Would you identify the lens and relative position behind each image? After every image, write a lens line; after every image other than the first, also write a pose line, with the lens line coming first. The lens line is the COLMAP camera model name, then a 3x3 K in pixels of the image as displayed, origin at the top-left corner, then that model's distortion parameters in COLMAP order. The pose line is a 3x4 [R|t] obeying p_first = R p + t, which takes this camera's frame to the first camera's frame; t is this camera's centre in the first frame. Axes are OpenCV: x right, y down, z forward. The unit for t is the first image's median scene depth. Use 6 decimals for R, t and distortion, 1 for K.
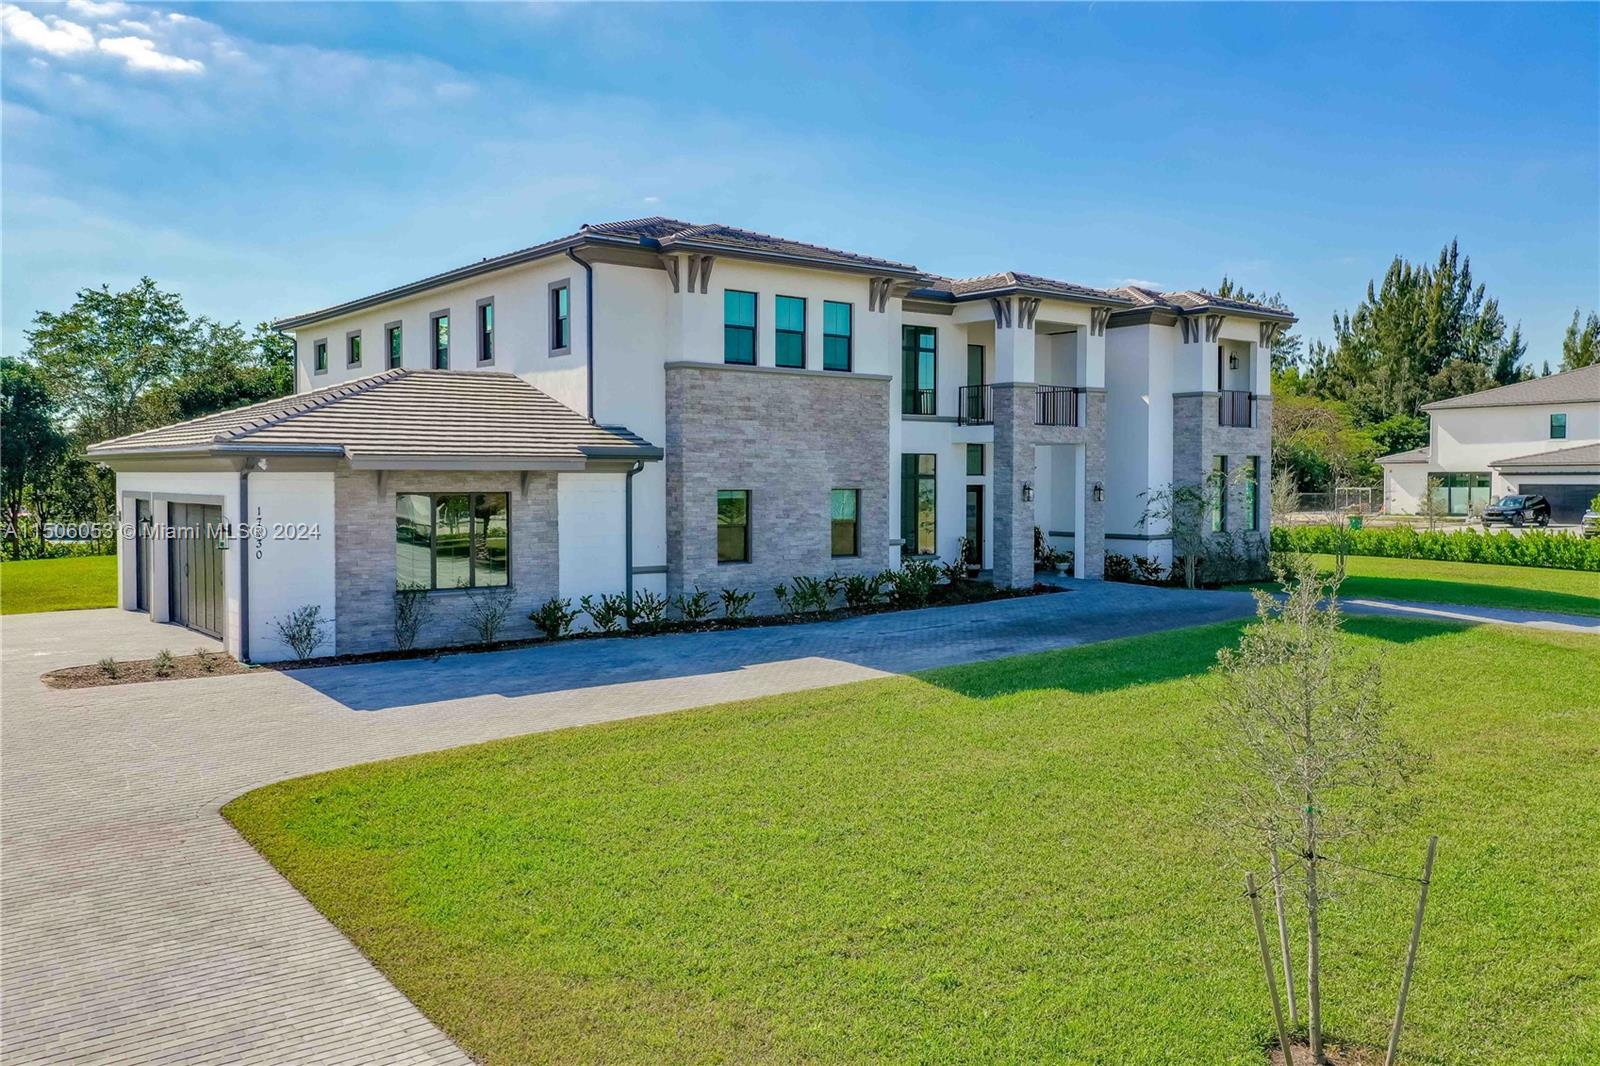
lens RADIAL K [[1260.9, 0, 808.0], [0, 1260.9, 521.1], [0, 0, 1]] dist [0.013311, -0.005018]
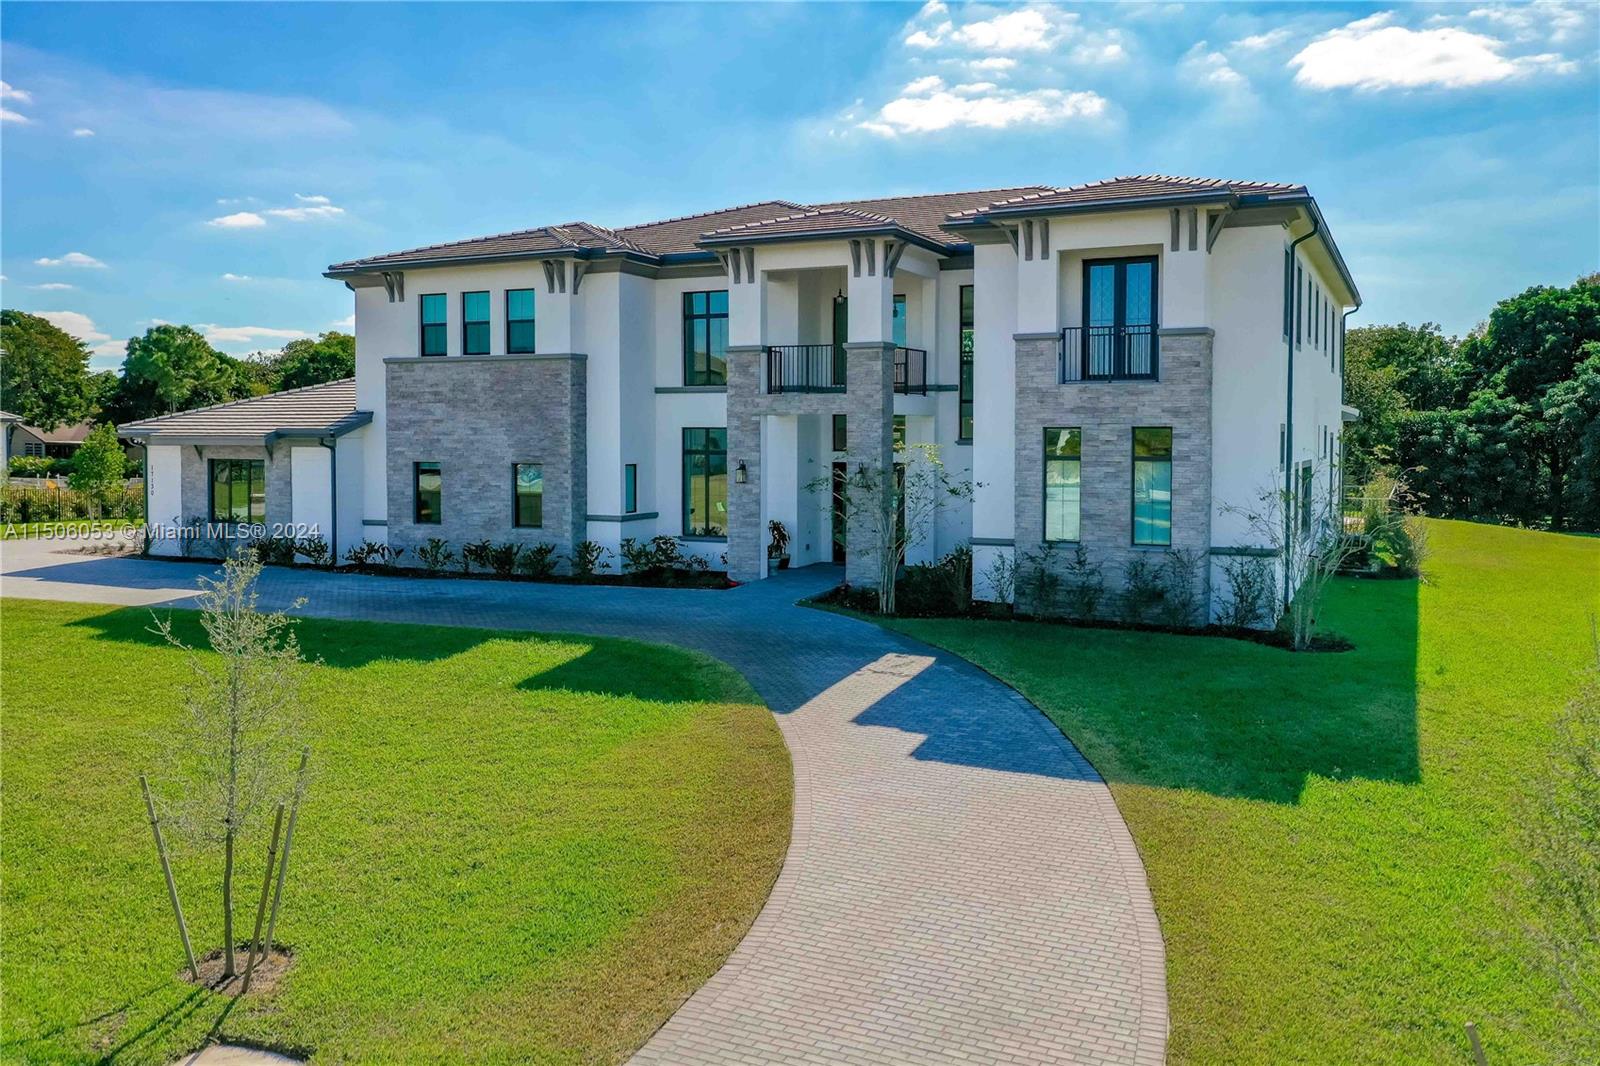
lens RADIAL K [[1260.9, 0, 799.2], [0, 1260.9, 496.7], [0, 0, 1]] dist [0.013311, -0.005018]
pose [[0.429660, 0.040516, -0.902081, 1.137778], [-0.040166, 0.998862, 0.025732, -0.035772], [0.902097, 0.025177, 0.430798, 0.780414]]
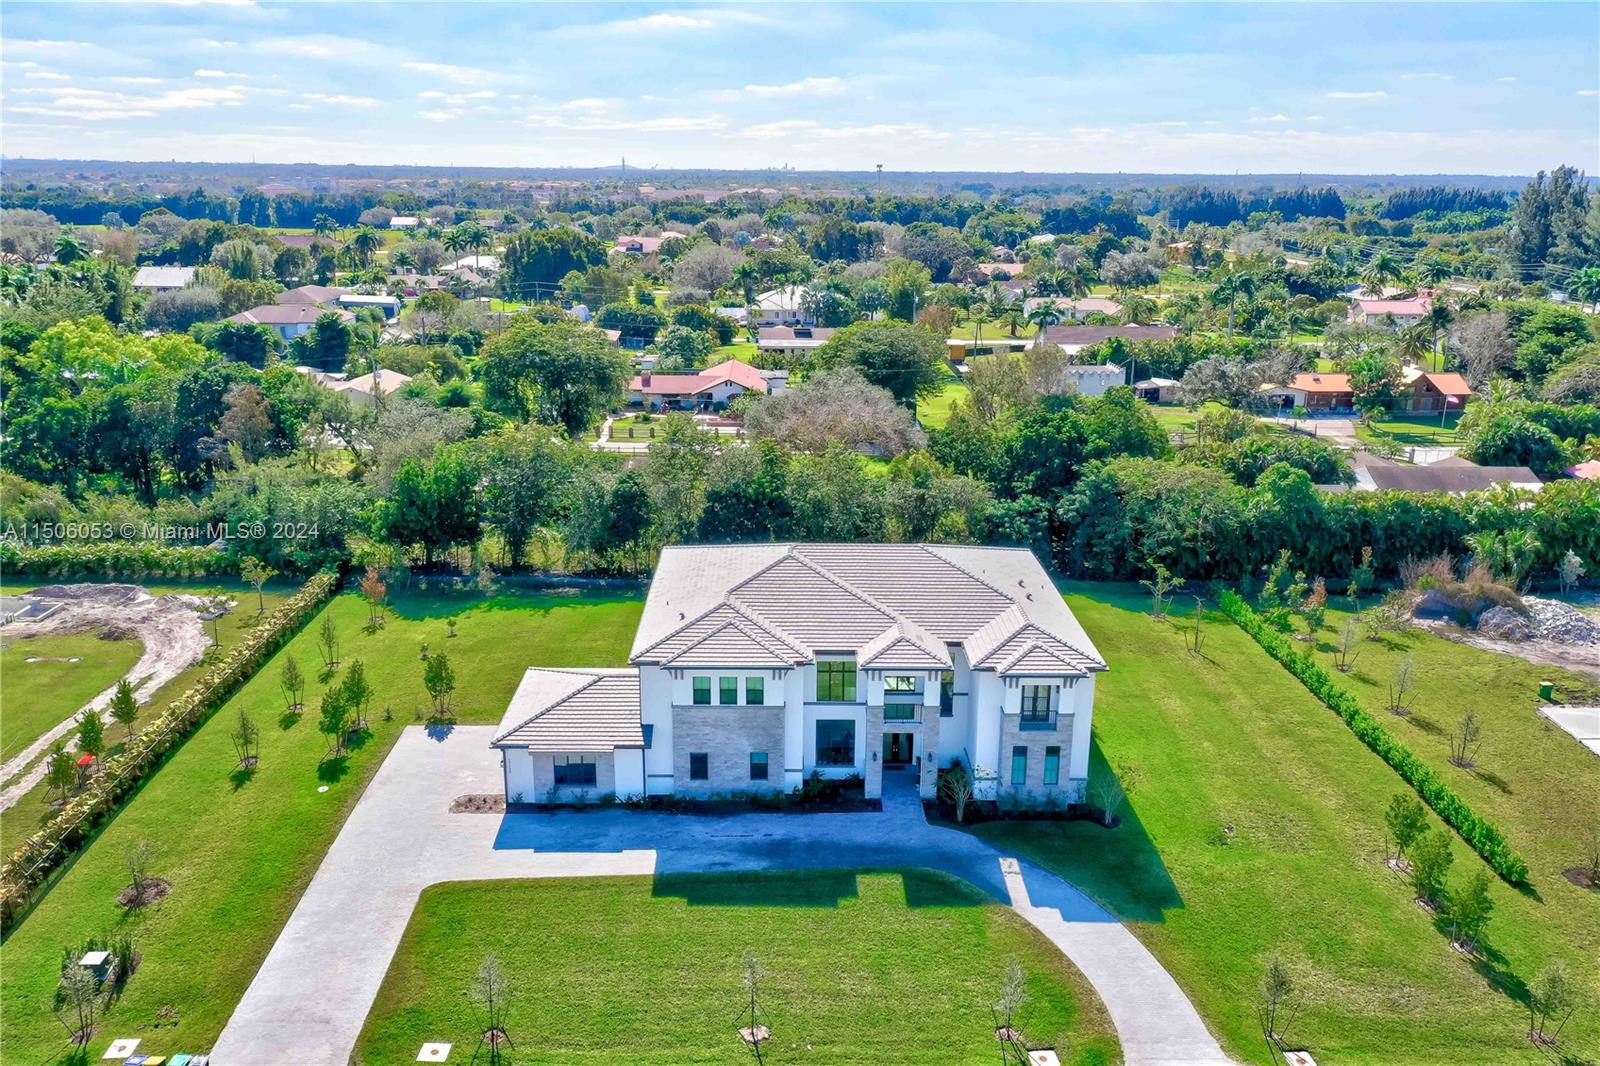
lens RADIAL K [[1260.9, 0, 795.9], [0, 1260.9, 535.2], [0, 0, 1]] dist [0.013311, -0.005018]
pose [[0.791300, 0.172675, -0.586539, 1.402591], [-0.035911, 0.970762, 0.237342, -0.986049], [0.610373, -0.166746, 0.774365, -0.678581]]
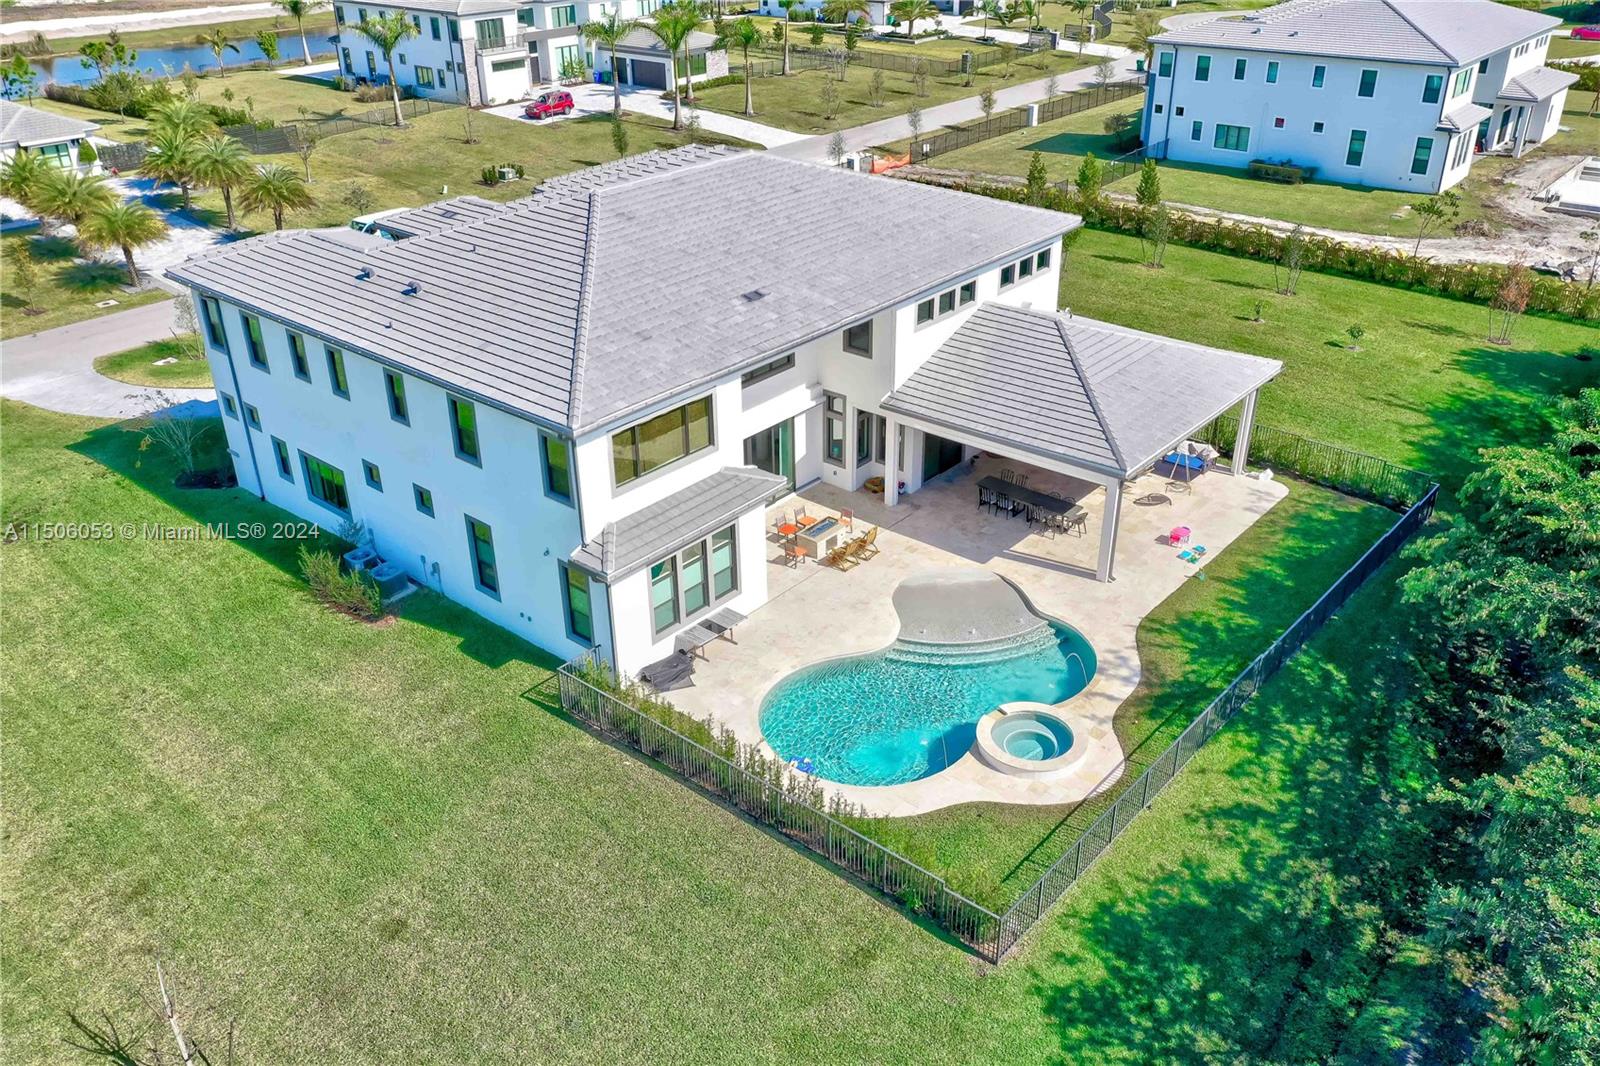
lens RADIAL K [[1260.9, 0, 807.6], [0, 1260.9, 541.7], [0, 0, 1]] dist [0.013311, -0.005018]
pose [[-0.980590, 0.100497, -0.168354, 0.076387], [-0.001976, 0.853540, 0.521023, -0.736099], [0.196059, 0.511243, -0.836775, 2.988865]]
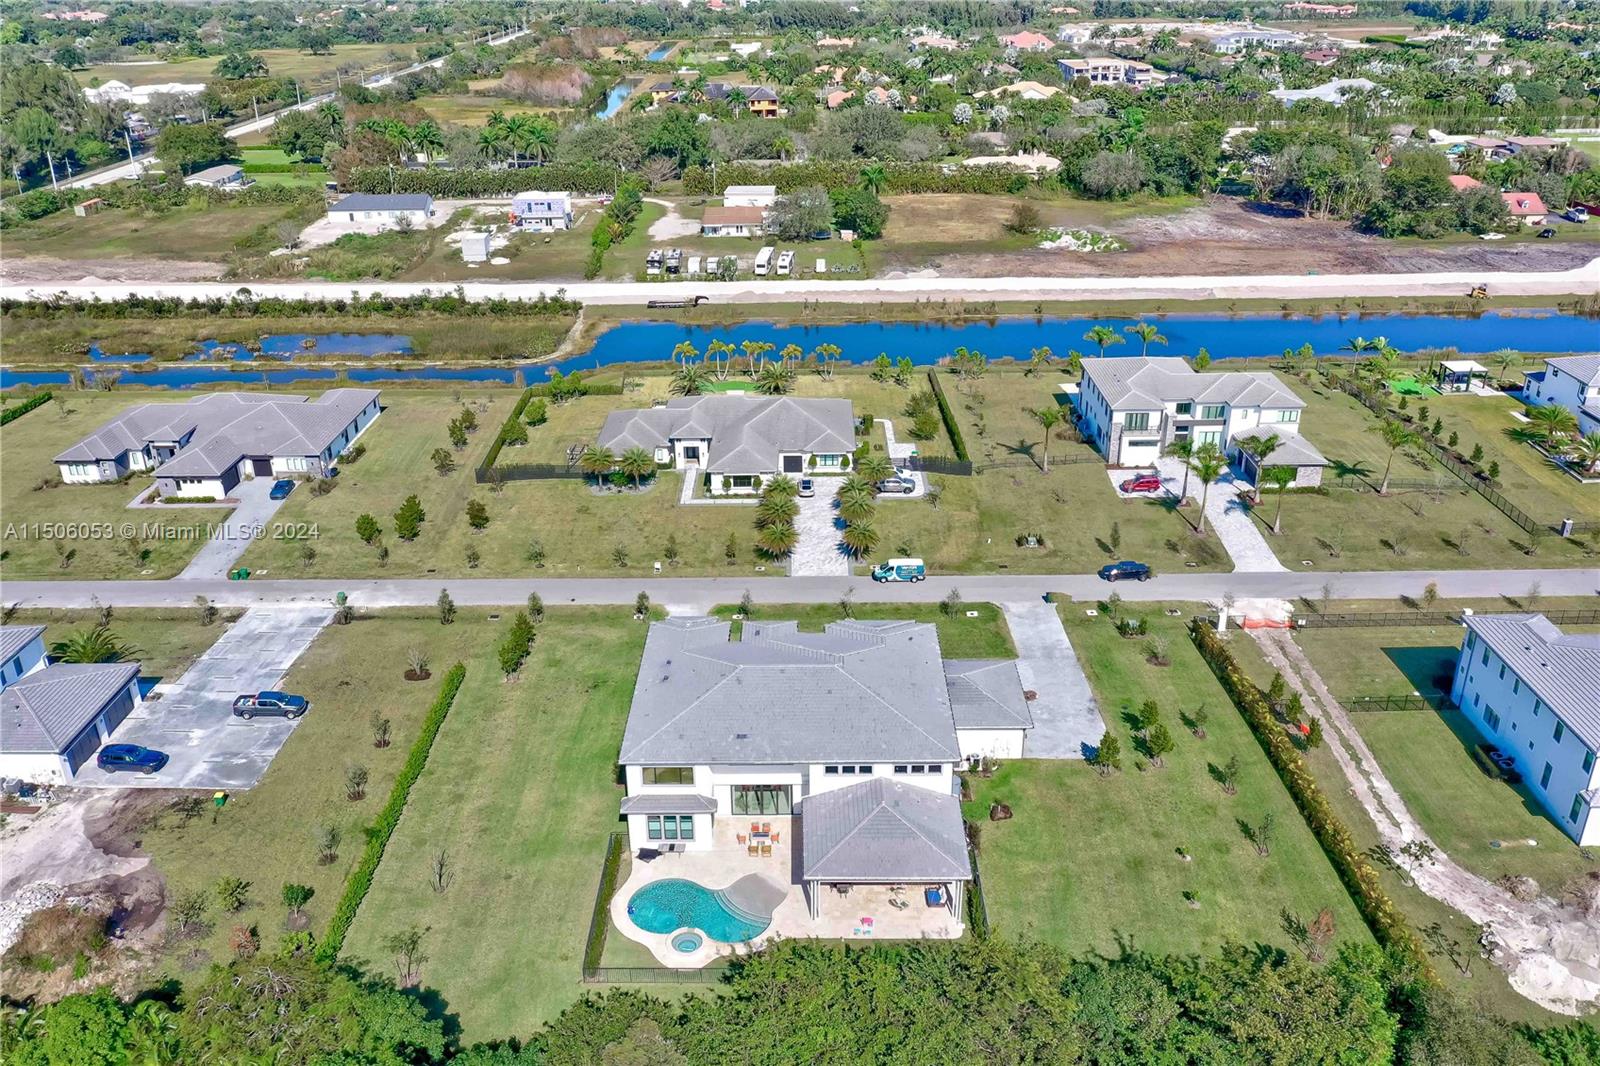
lens RADIAL K [[1260.9, 0, 804.2], [0, 1260.9, 539.8], [0, 0, 1]] dist [0.013311, -0.005018]
pose [[-0.782238, -0.260710, 0.565803, -1.967795], [0.035945, 0.887821, 0.458784, -2.224102], [-0.621941, 0.379216, -0.685116, 3.697858]]
